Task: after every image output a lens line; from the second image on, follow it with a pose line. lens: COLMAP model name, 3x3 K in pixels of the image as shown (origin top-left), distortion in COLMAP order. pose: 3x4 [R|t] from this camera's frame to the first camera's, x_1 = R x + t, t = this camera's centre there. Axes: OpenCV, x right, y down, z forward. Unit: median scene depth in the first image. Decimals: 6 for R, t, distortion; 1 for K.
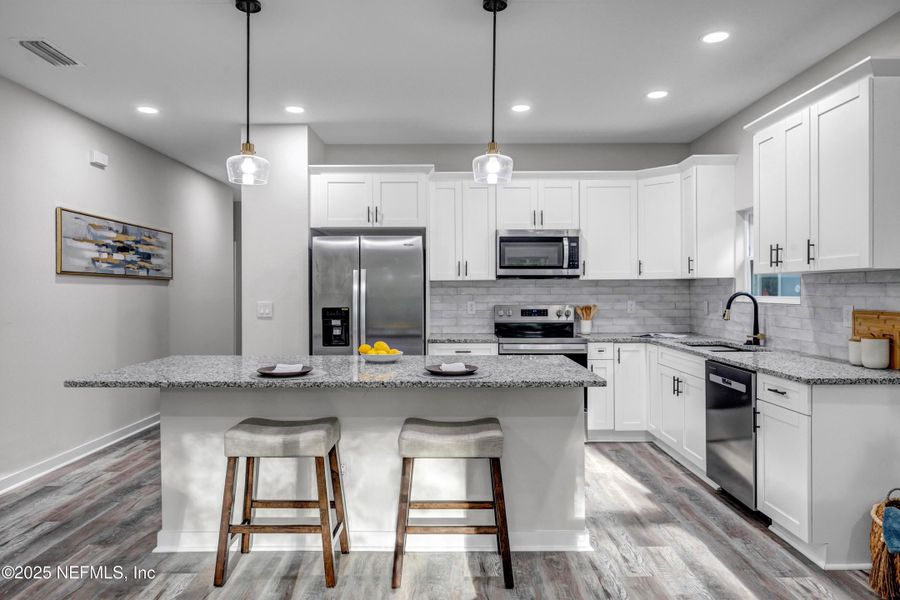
lens RADIAL K [[585.7, 0, 450.2], [0, 585.7, 293.1], [0, 0, 1]] dist [-0.002417, -0.000420]
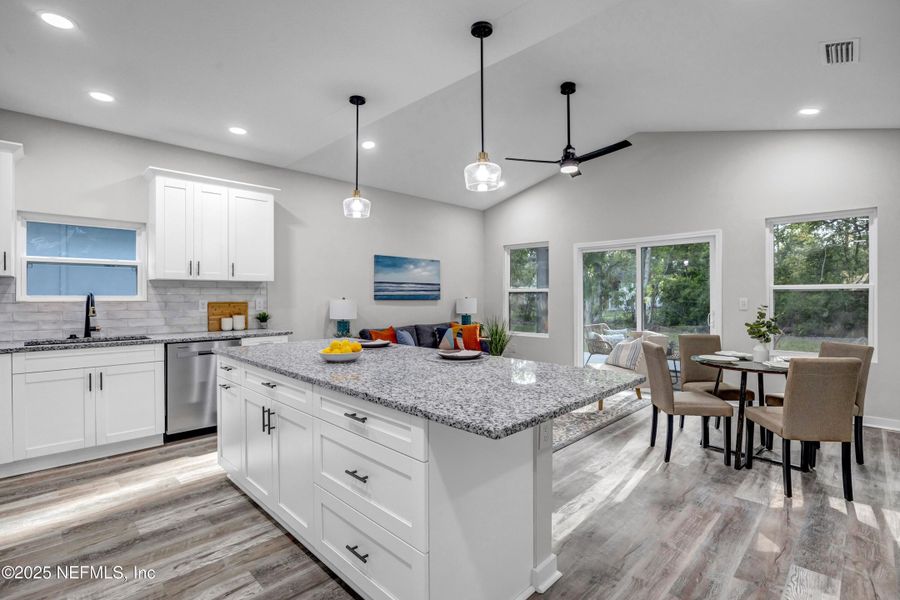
lens RADIAL K [[422.7, 0, 447.1], [0, 422.7, 297.3], [0, 0, 1]] dist [-0.008558, -0.000620]
pose [[-0.707696, 0.001927, 0.706514, -0.490035], [0.005549, 0.999981, 0.002831, 0.009049], [-0.706495, 0.005924, -0.707693, 0.918174]]
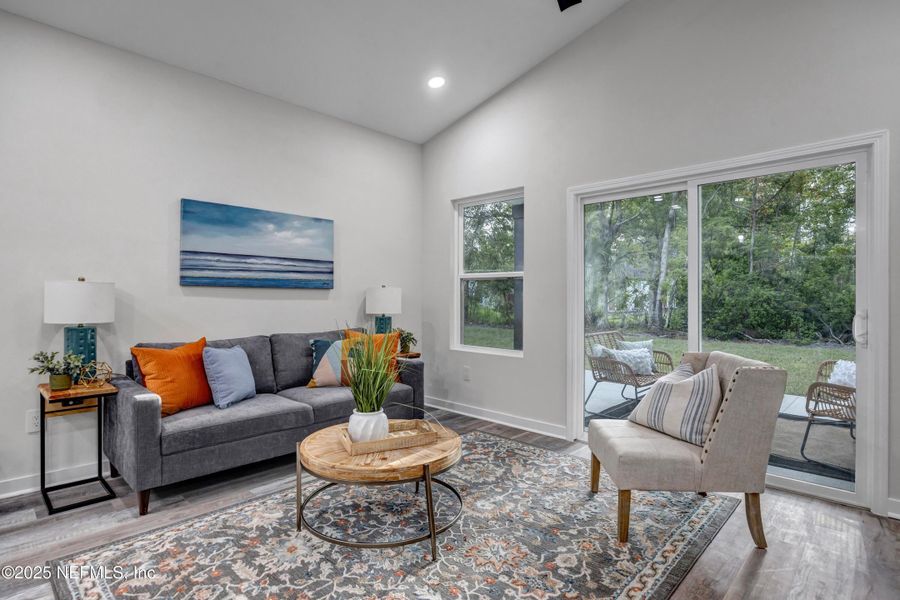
lens RADIAL K [[460.1, 0, 445.1], [0, 460.1, 295.1], [0, 0, 1]] dist [-0.005408, -0.000430]
pose [[-0.719430, 0.001393, 0.694563, -0.253280], [-0.000319, 0.999997, -0.002336, 0.032312], [-0.694565, -0.001902, -0.719428, 0.452672]]
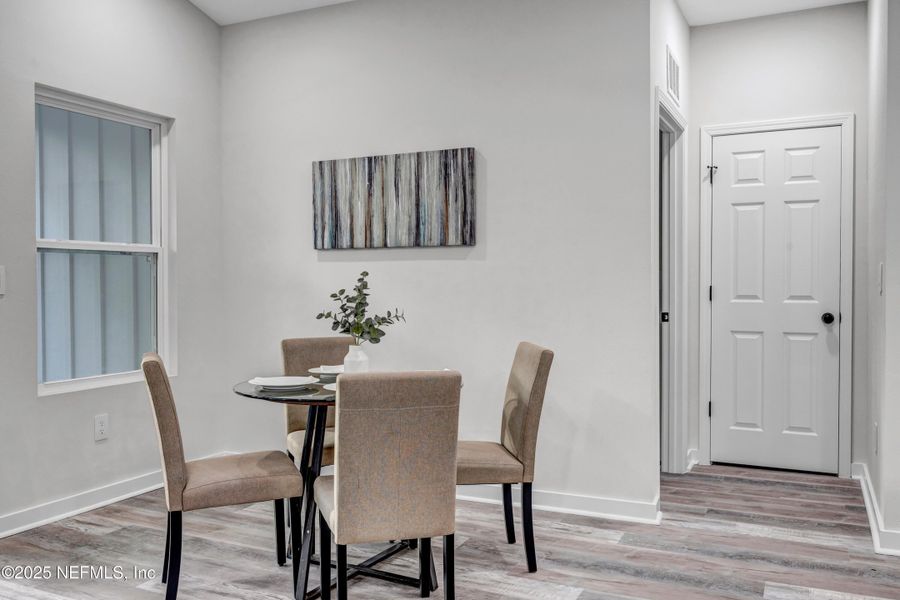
lens RADIAL K [[738.2, 0, 463.5], [0, 738.2, 304.4], [0, 0, 1]] dist [0.000384, 0.005185]
pose [[-0.420902, 0.027885, -0.906677, 0.119409], [0.003866, 0.999573, 0.028947, 0.034010], [0.907098, 0.008679, -0.420830, 0.444582]]
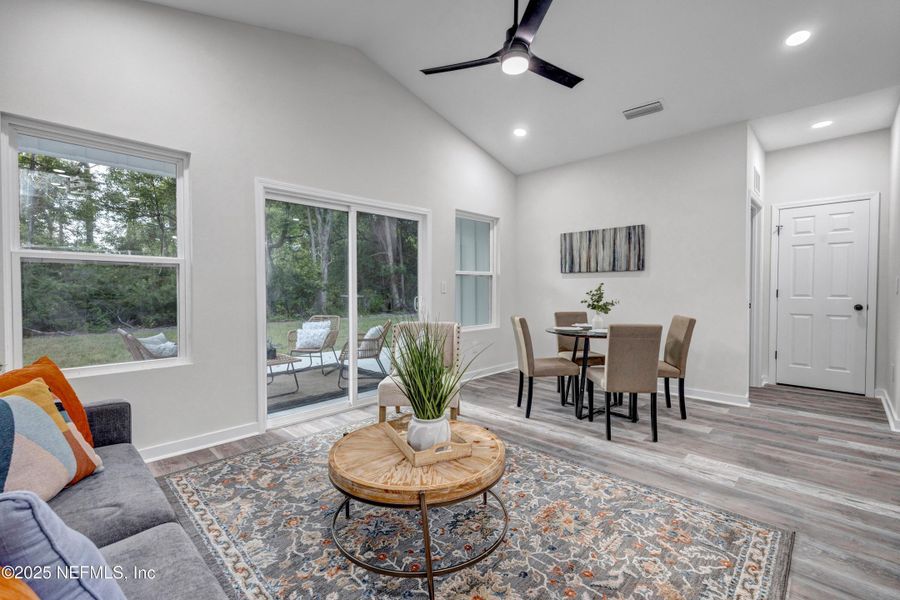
lens RADIAL K [[391.3, 0, 450.0], [0, 391.3, 300.0], [0, 0, 1]] dist [0.006965, -0.000438]
pose [[-0.698520, 0.023981, -0.715189, 0.339769], [0.004223, 0.999559, 0.029391, 0.033436], [0.715578, 0.017510, -0.698313, 0.431816]]
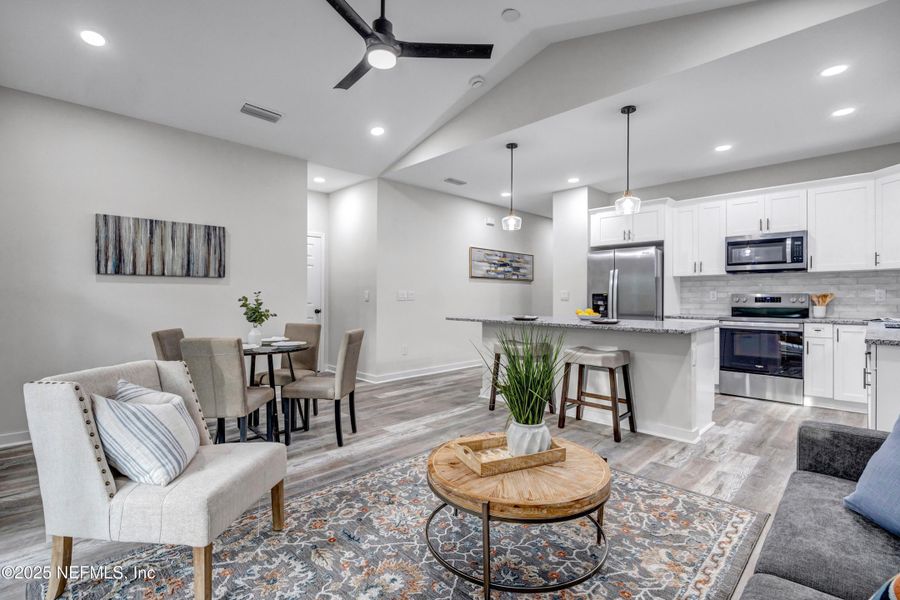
lens RADIAL K [[422.7, 0, 447.1], [0, 422.7, 297.3], [0, 0, 1]] dist [-0.008558, -0.000620]
pose [[0.702192, 0.004486, -0.711973, 0.332385], [-0.003146, 0.999990, 0.003197, 0.030422], [0.711981, -0.000005, 0.702199, -0.139637]]
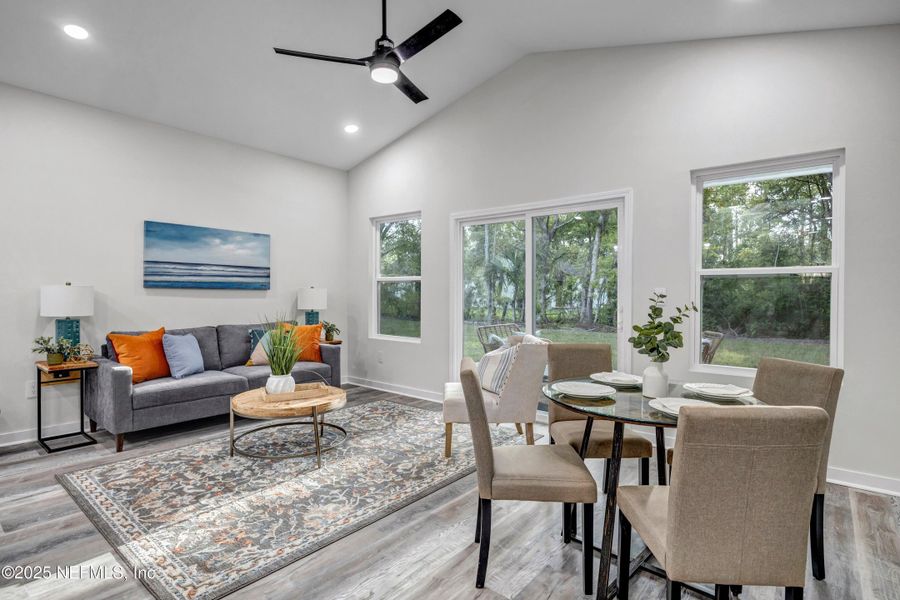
lens RADIAL K [[454.6, 0, 442.8], [0, 454.6, 296.1], [0, 0, 1]] dist [-0.003699, -0.001371]
pose [[-0.768980, -0.006887, 0.639236, -0.482809], [-0.002649, 0.999968, 0.007587, 0.025370], [-0.639267, 0.004141, -0.768973, 0.533800]]
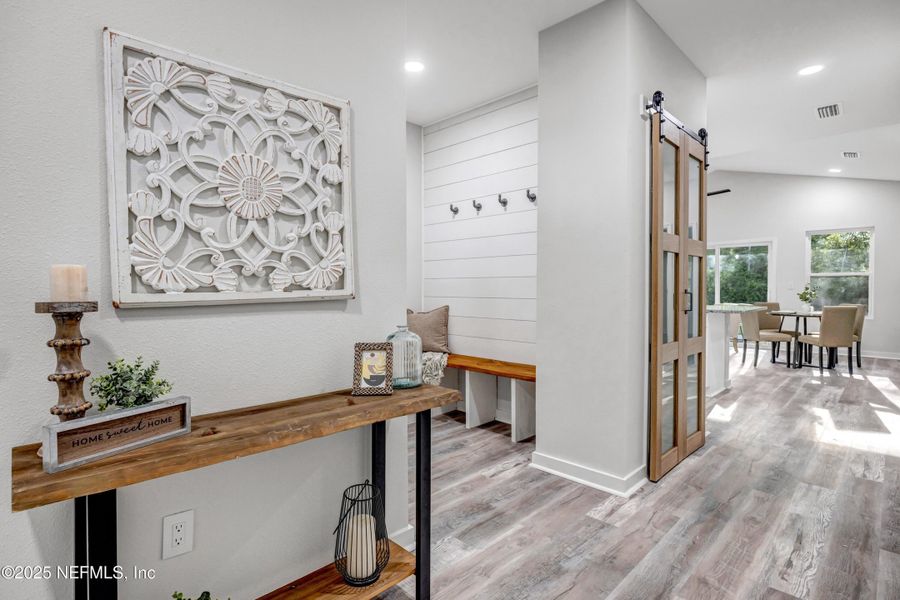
lens RADIAL K [[454.6, 0, 442.8], [0, 454.6, 296.1], [0, 0, 1]] dist [-0.003699, -0.001371]
pose [[-0.707816, -0.006627, 0.706366, -0.552968], [0.007152, 0.999837, 0.016548, 0.033710], [-0.706361, 0.016765, -0.707654, 1.762918]]
